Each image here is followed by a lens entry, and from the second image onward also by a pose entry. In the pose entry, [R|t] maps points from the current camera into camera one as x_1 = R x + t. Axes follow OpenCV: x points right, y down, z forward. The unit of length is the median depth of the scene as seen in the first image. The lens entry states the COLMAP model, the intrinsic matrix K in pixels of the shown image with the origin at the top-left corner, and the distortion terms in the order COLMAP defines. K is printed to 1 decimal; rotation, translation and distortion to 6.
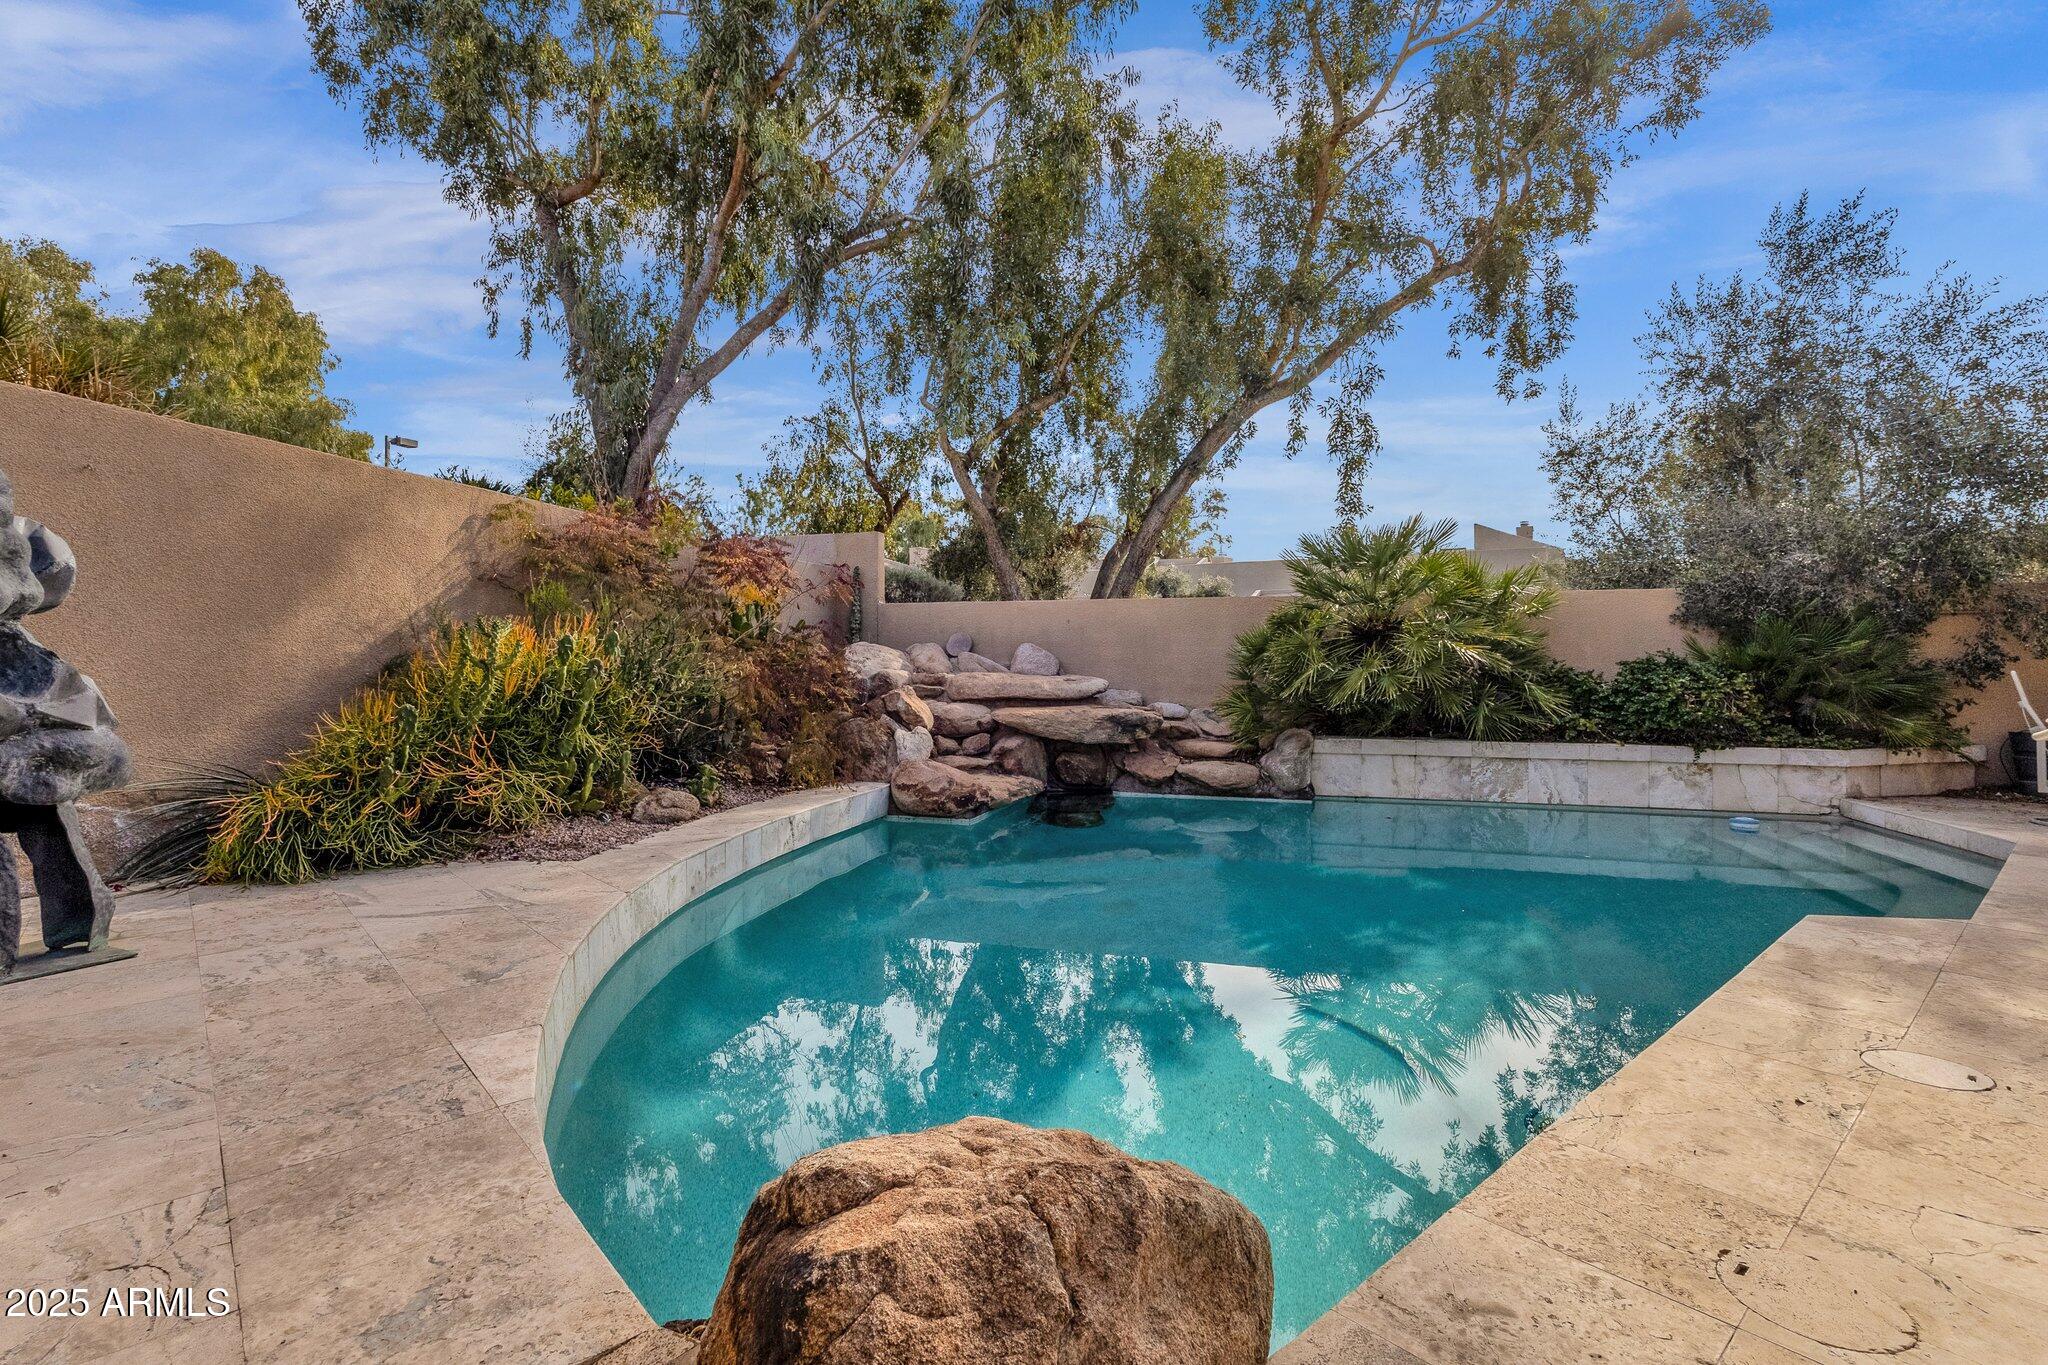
lens RADIAL K [[971.9, 0, 1030.4], [0, 971.9, 679.9], [0, 0, 1]] dist [0.006740, 0.000338]
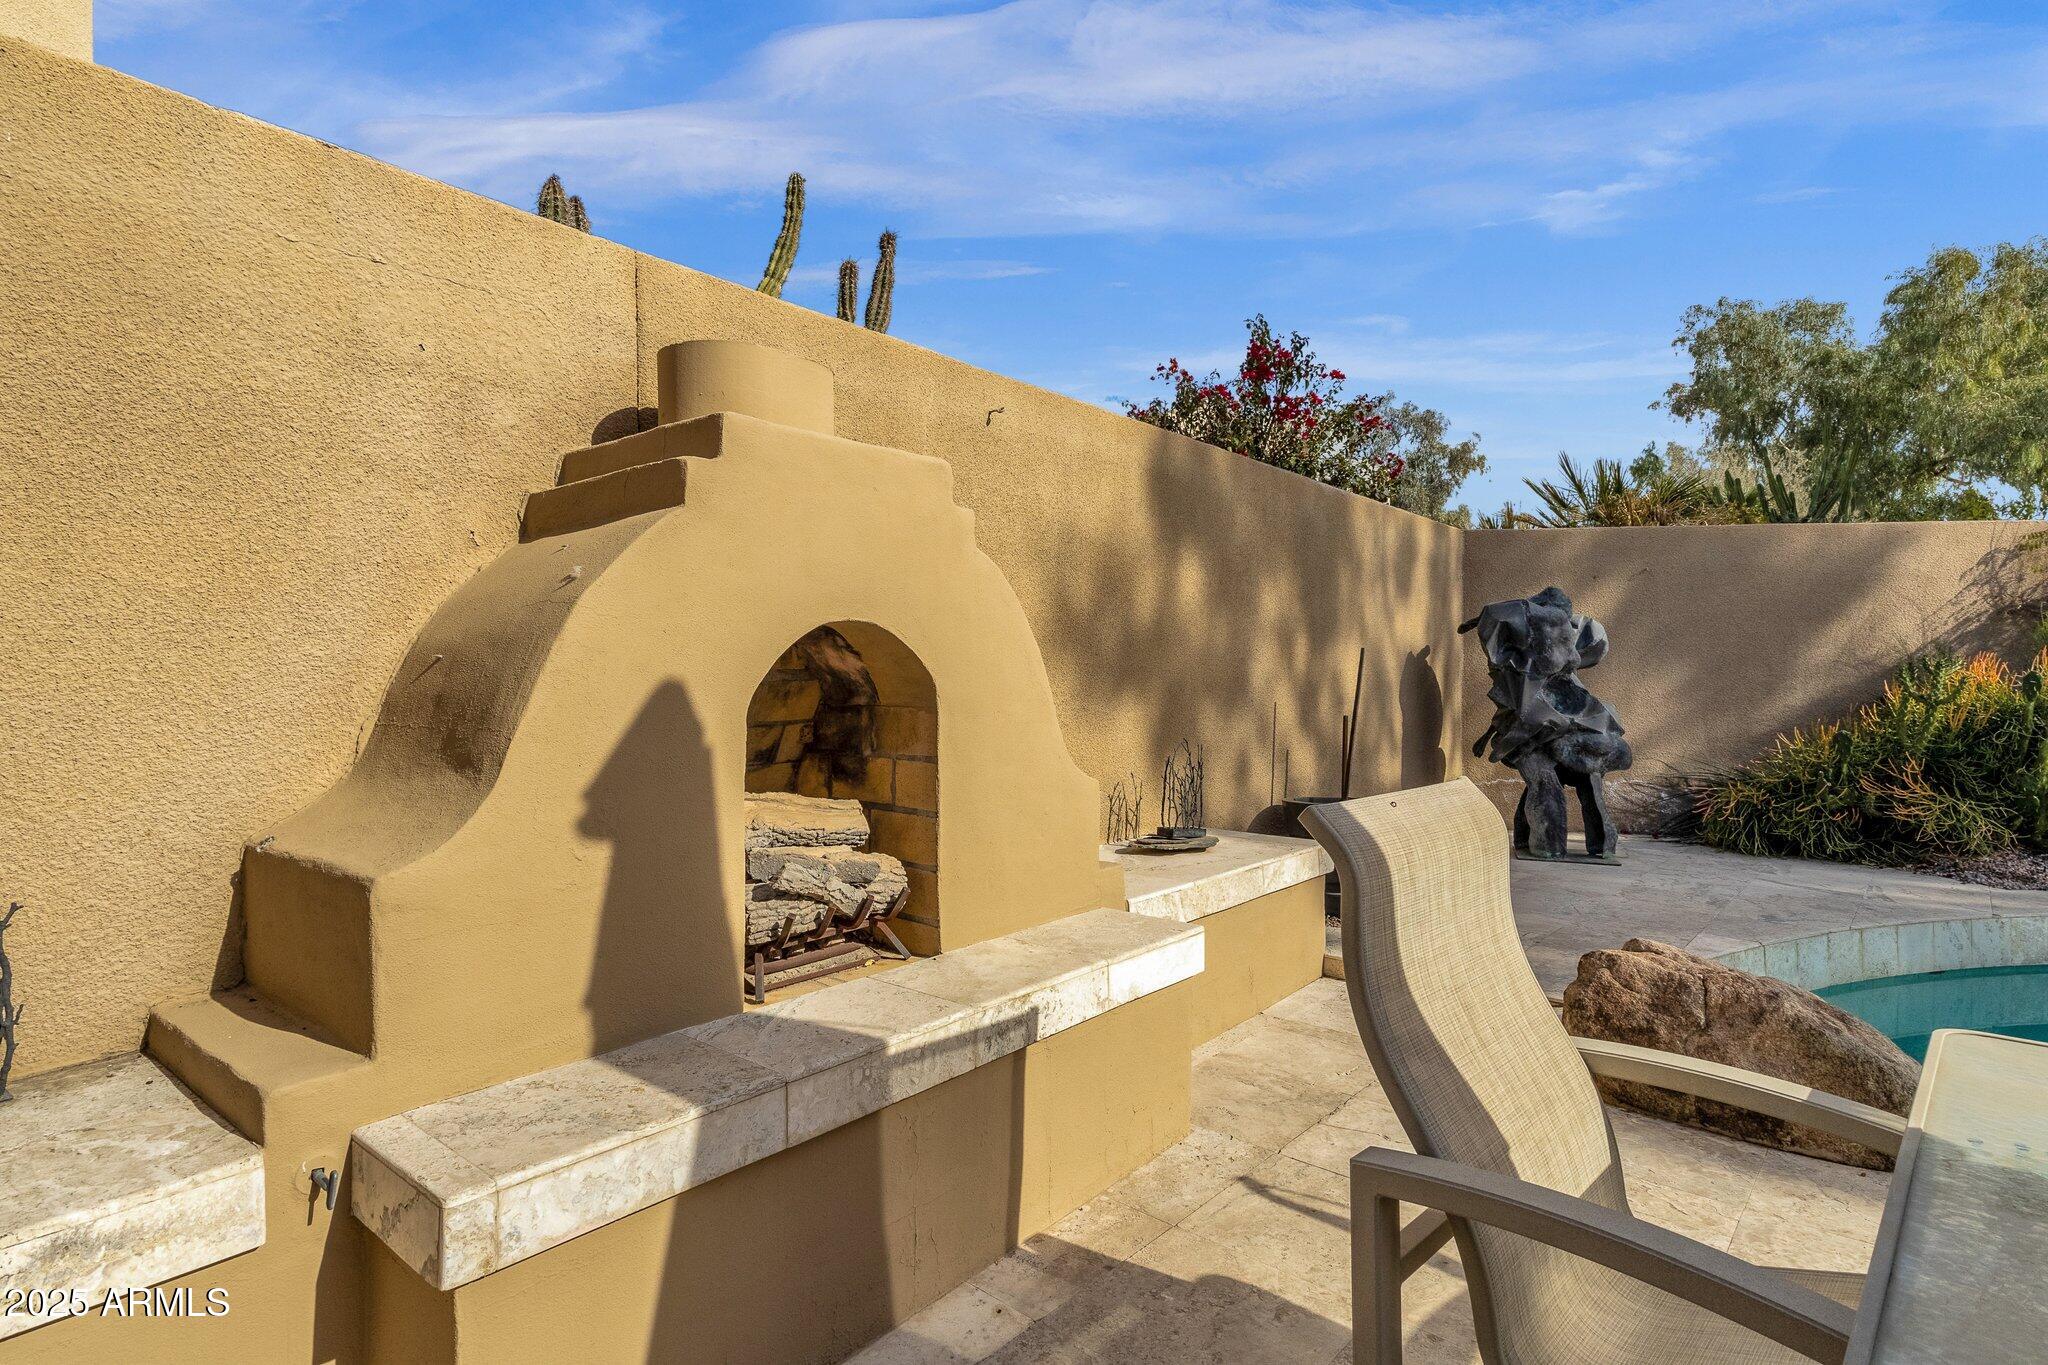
lens RADIAL K [[1035.2, 0, 1016.2], [0, 1035.2, 677.0], [0, 0, 1]] dist [-0.001168, 0.001078]
pose [[0.119364, 0.004825, -0.992839, 0.511685], [-0.021150, 0.999774, 0.002316, -0.022269], [0.992625, 0.020722, 0.119439, -0.188934]]
